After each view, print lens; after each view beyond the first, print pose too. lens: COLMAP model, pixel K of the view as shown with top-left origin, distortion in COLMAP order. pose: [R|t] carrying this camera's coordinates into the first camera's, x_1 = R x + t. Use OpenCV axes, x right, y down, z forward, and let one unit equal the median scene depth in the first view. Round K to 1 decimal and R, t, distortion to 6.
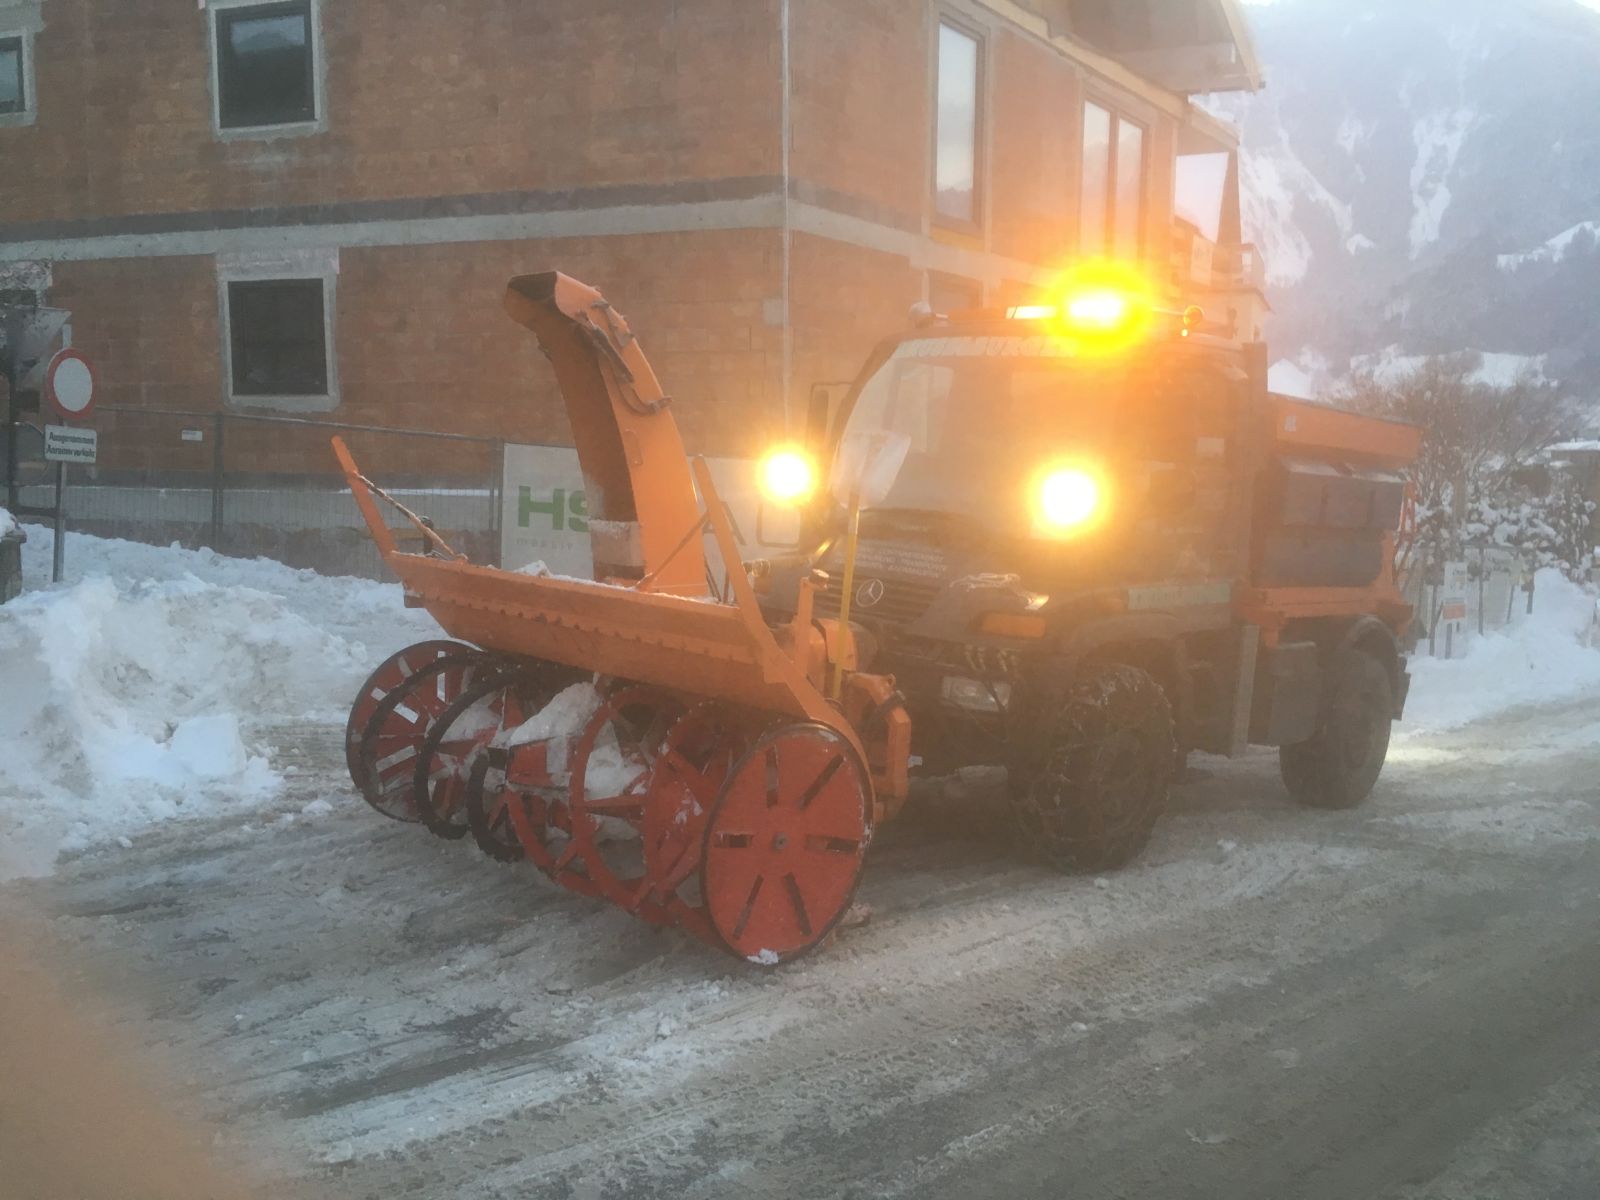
lens RADIAL K [[1397.4, 0, 807.8], [0, 1397.4, 603.8], [0, 0, 1]] dist [0.095845, -0.115710]
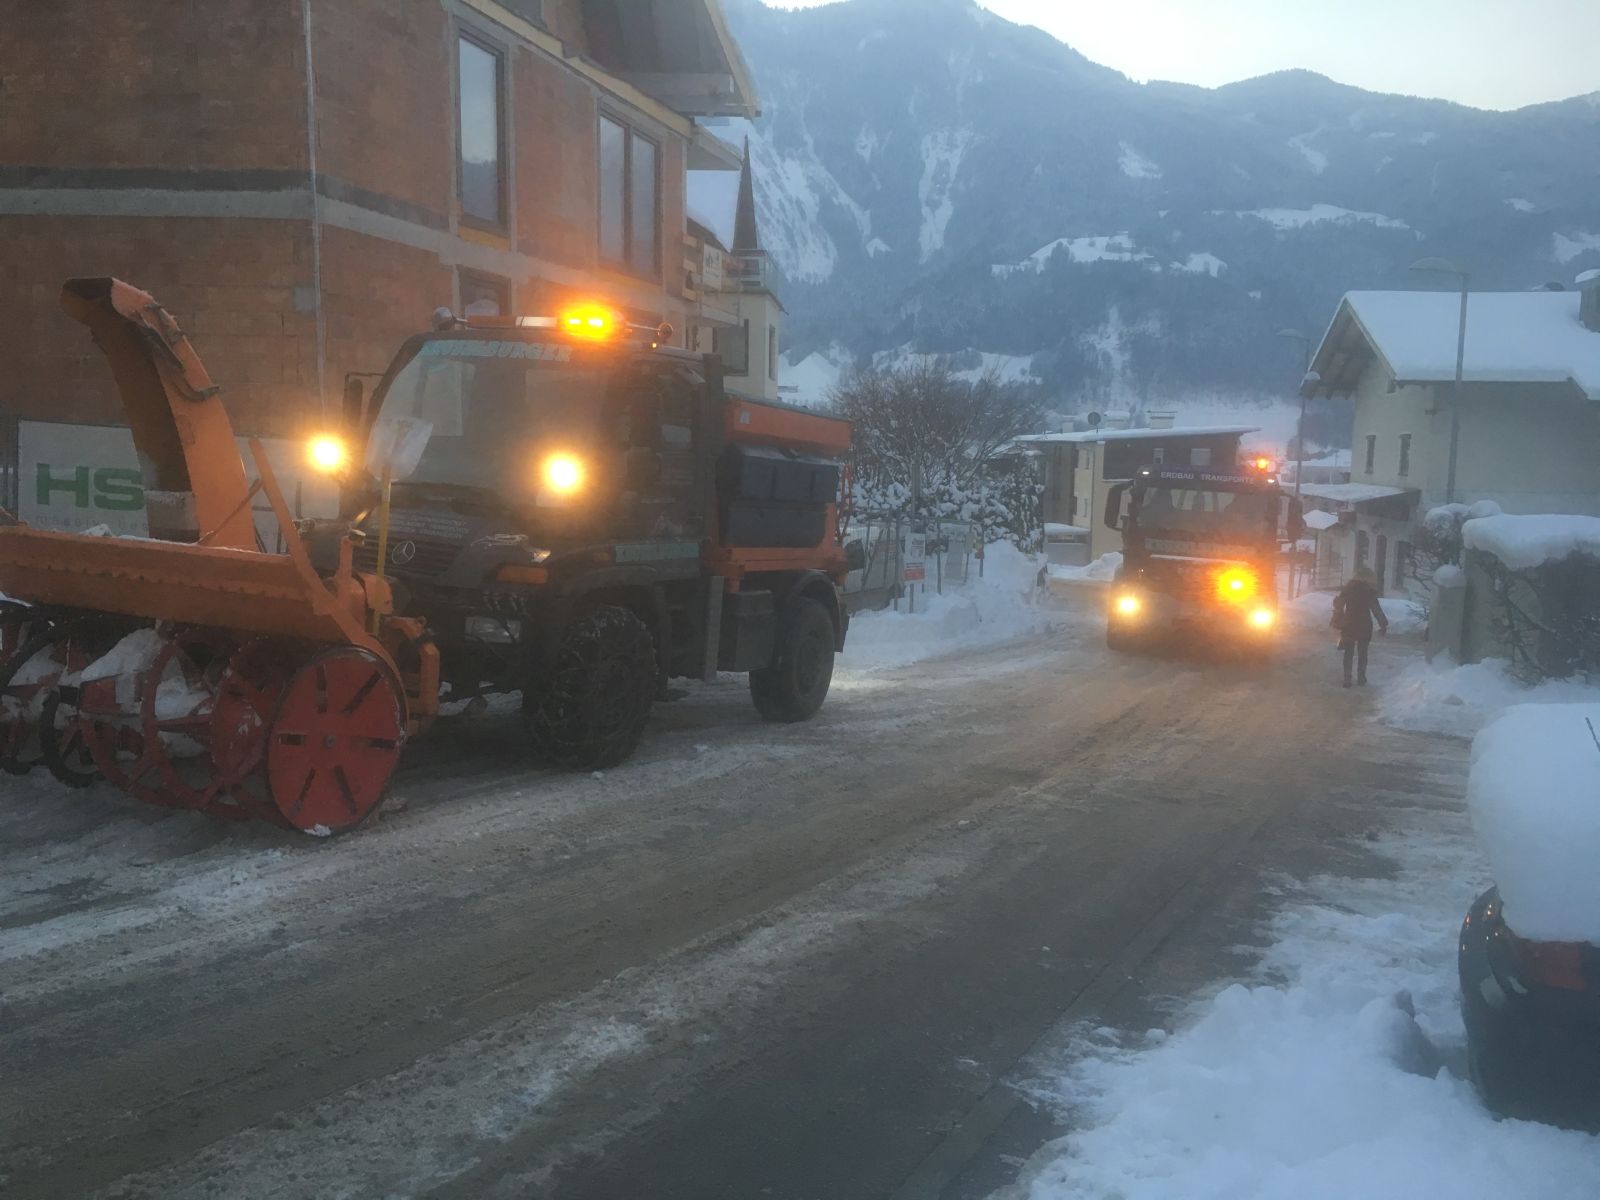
lens RADIAL K [[1397.4, 0, 794.6], [0, 1397.4, 598.3], [0, 0, 1]] dist [0.095845, -0.115710]
pose [[0.953307, -0.024842, 0.300981, 0.000147], [0.022576, 0.999685, 0.011003, 0.022654], [-0.301159, -0.003695, 0.953567, -0.220873]]
